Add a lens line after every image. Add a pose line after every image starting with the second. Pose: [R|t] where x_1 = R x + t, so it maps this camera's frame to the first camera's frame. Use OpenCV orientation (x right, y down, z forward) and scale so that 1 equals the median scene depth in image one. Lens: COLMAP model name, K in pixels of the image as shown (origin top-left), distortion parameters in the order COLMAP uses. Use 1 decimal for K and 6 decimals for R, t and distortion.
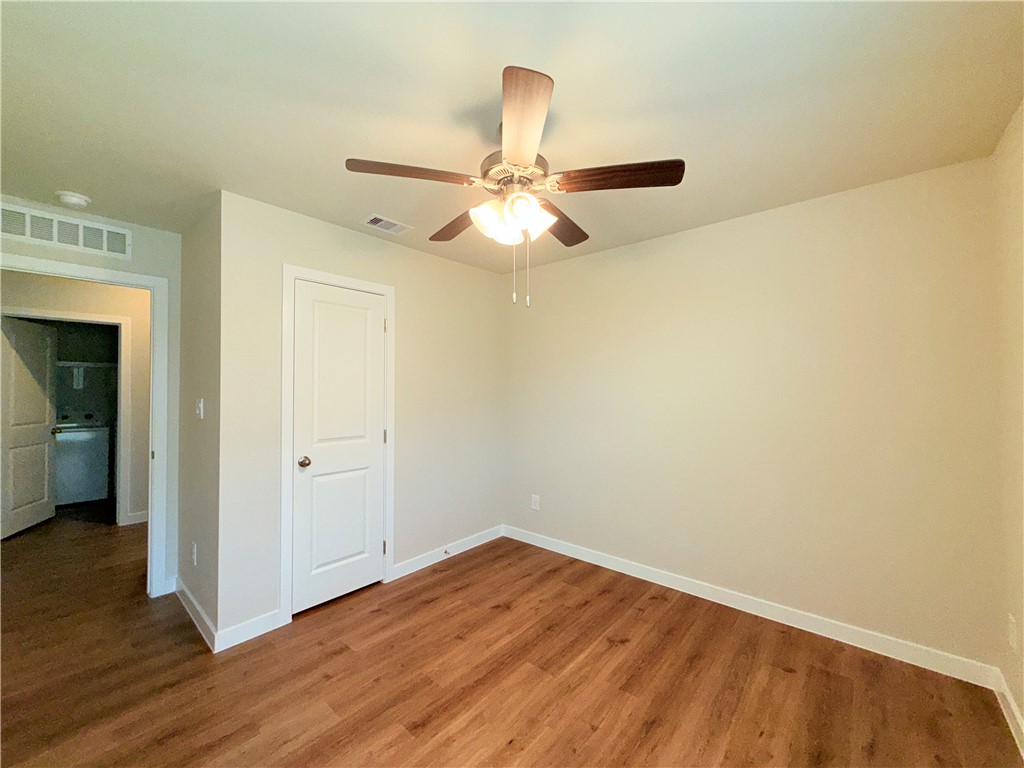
lens RADIAL K [[408.2, 0, 509.4], [0, 408.2, 383.4], [0, 0, 1]] dist [-0.000036, 0.000434]
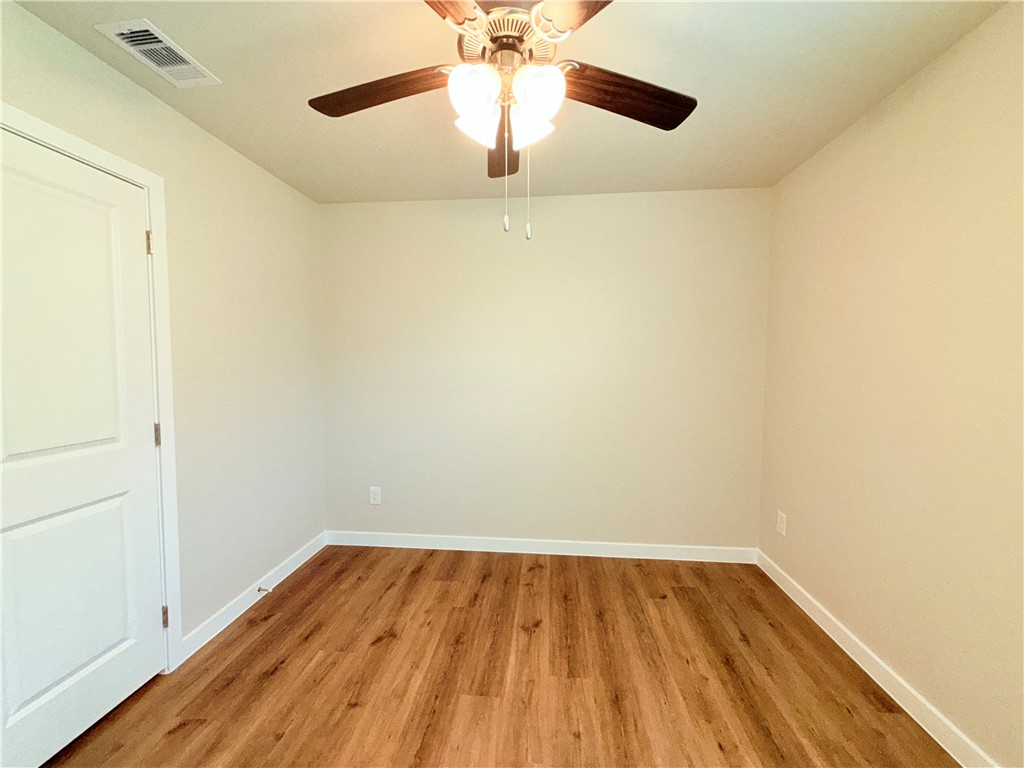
lens RADIAL K [[408.2, 0, 509.4], [0, 408.2, 383.4], [0, 0, 1]] dist [-0.000036, 0.000434]
pose [[0.813367, -0.028573, 0.581049, -0.258907], [-0.010105, 0.997948, 0.063219, 0.015388], [-0.581664, -0.057292, 0.811409, 0.259431]]
